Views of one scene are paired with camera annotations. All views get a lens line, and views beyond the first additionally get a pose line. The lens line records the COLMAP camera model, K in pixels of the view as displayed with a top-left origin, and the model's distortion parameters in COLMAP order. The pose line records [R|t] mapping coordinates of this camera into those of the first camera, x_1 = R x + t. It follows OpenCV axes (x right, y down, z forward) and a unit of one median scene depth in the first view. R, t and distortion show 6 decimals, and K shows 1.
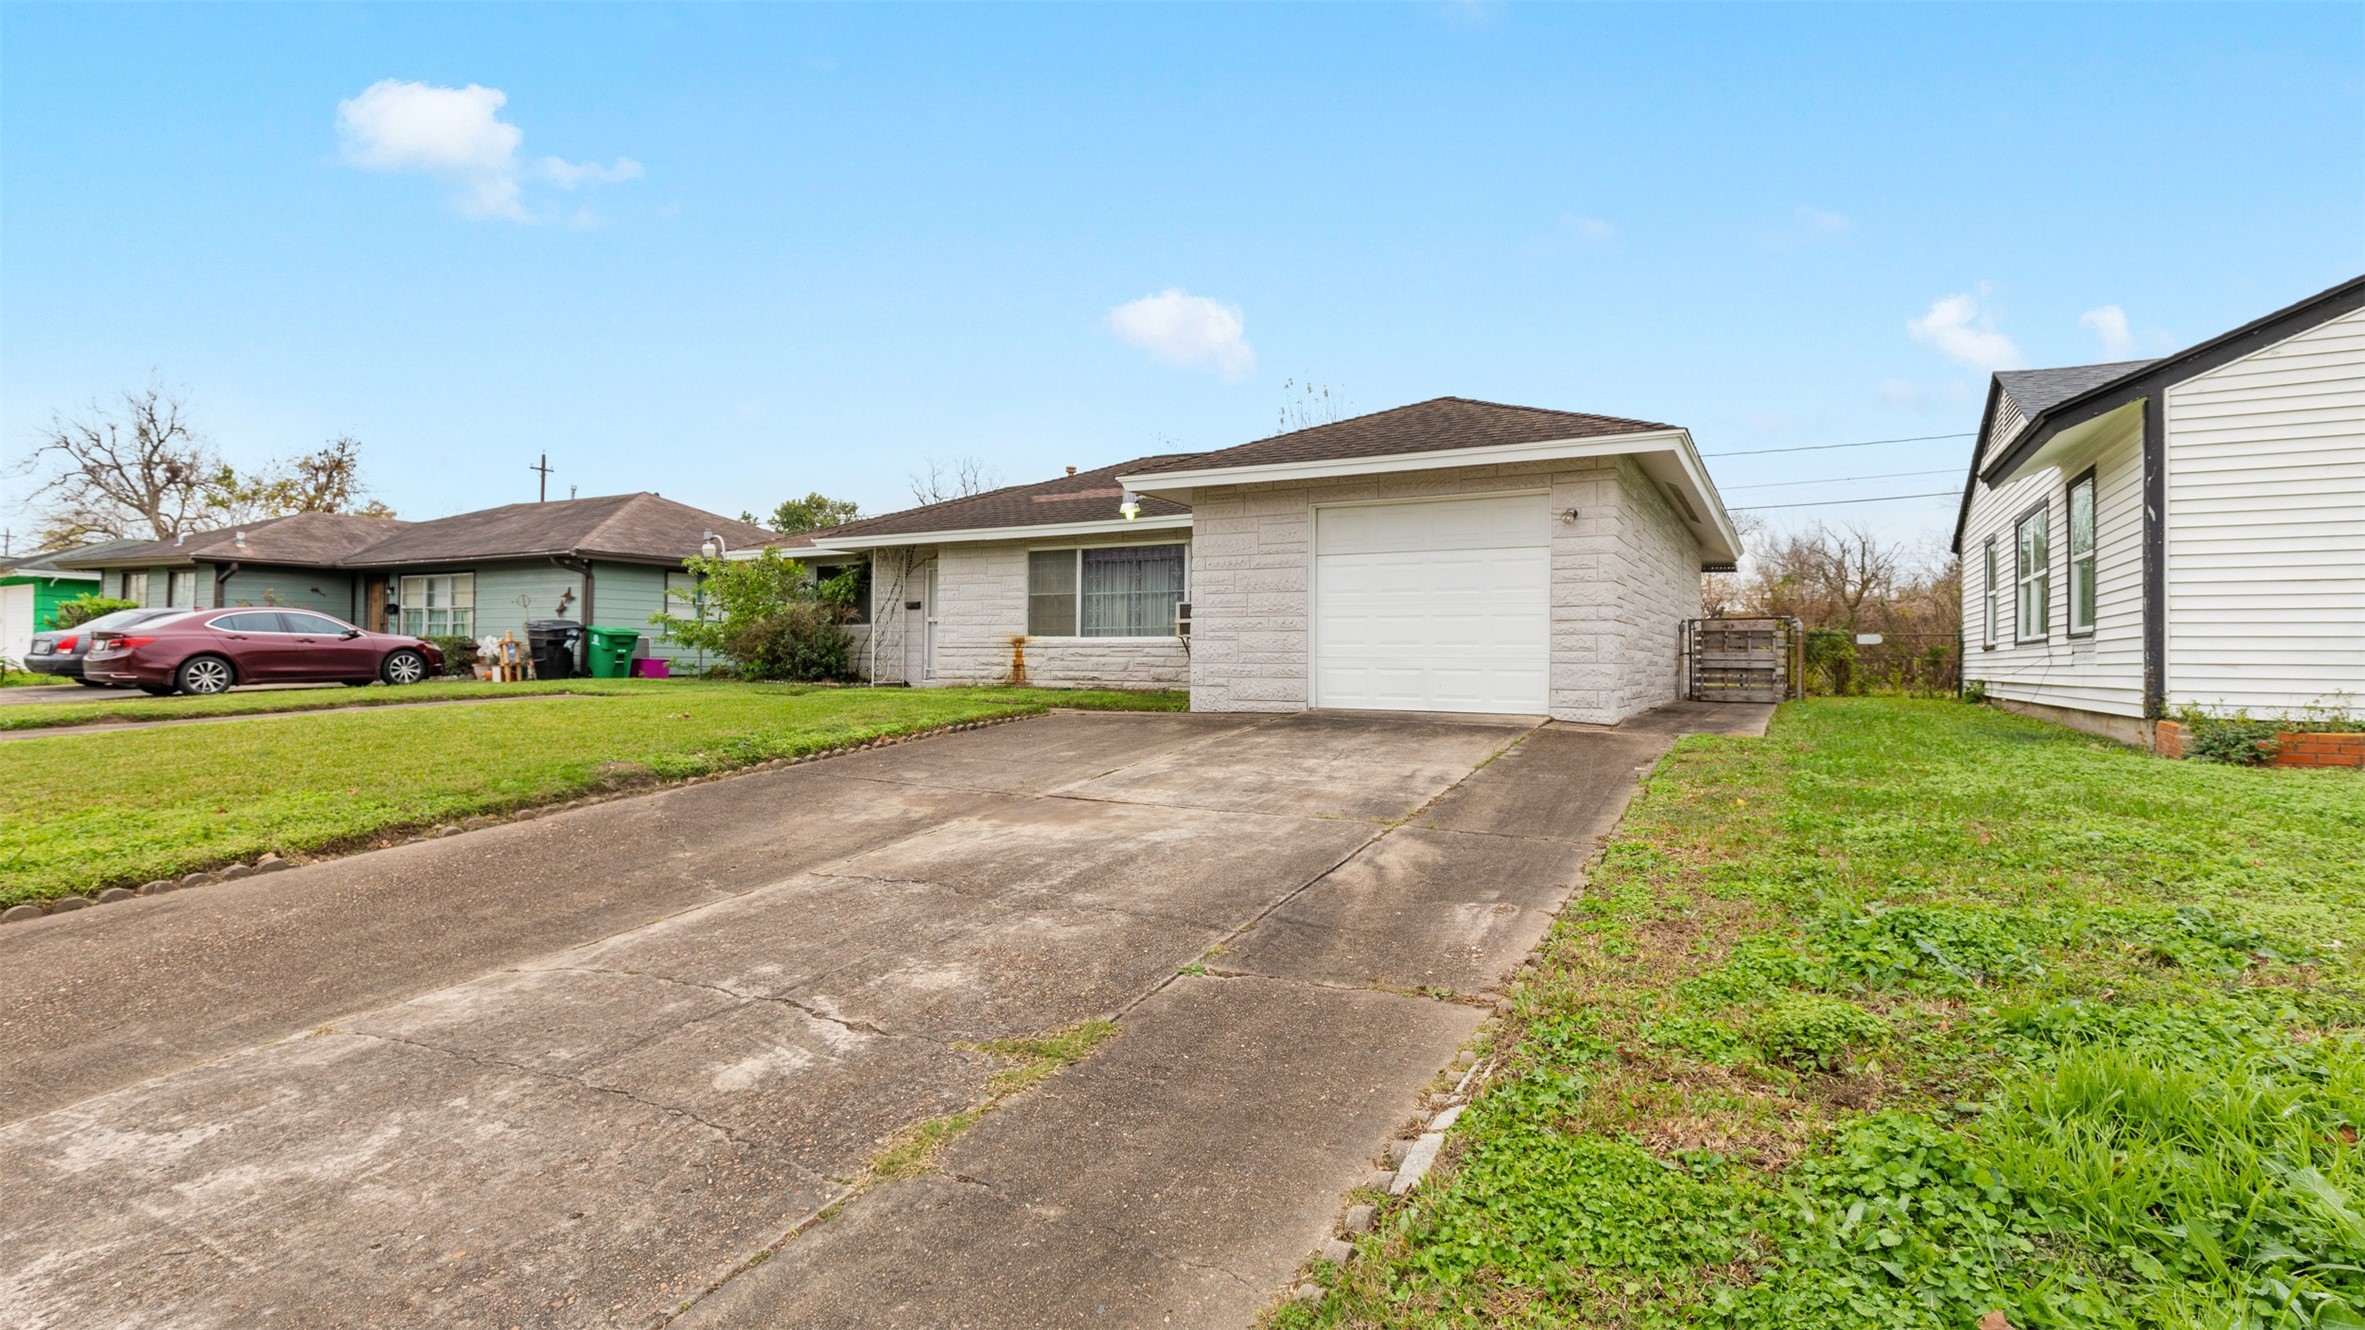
lens RADIAL K [[1105.0, 0, 1203.0], [0, 1105.0, 651.7], [0, 0, 1]] dist [0.035057, 0.000027]
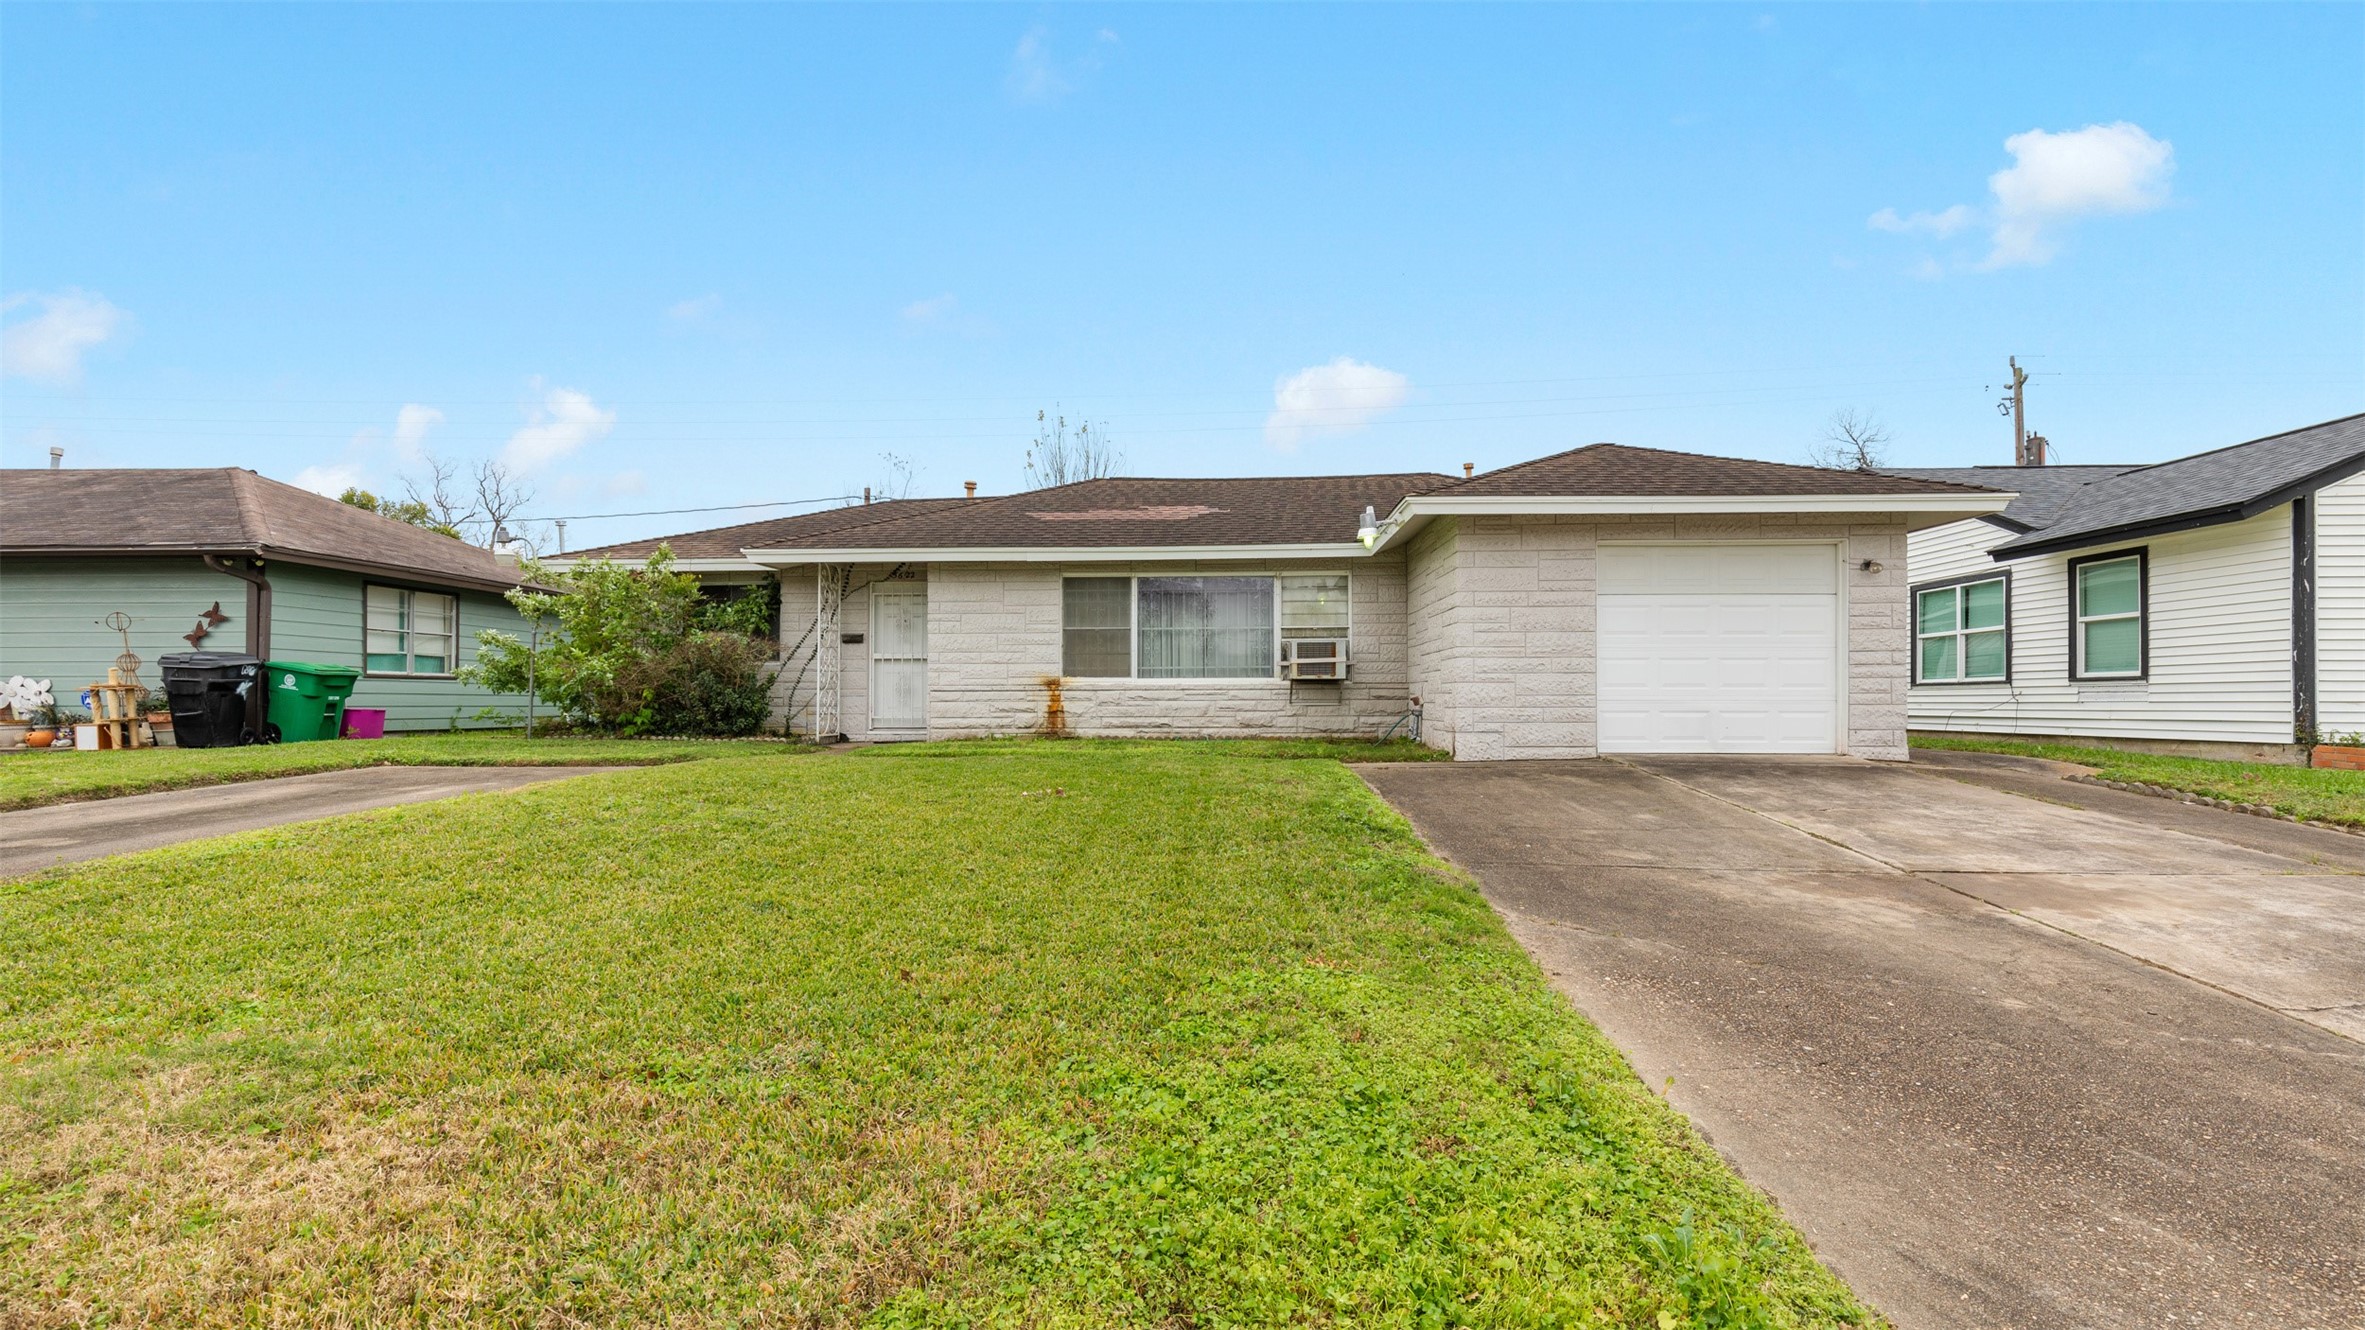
lens RADIAL K [[1058.6, 0, 1182.5], [0, 1058.6, 665.0], [0, 0, 1]] dist [0.022057, 0.000231]
pose [[0.896075, 0.005797, 0.443865, -0.439480], [0.004591, 0.999740, -0.022326, -0.004696], [-0.443879, 0.022044, 0.895816, 0.232845]]
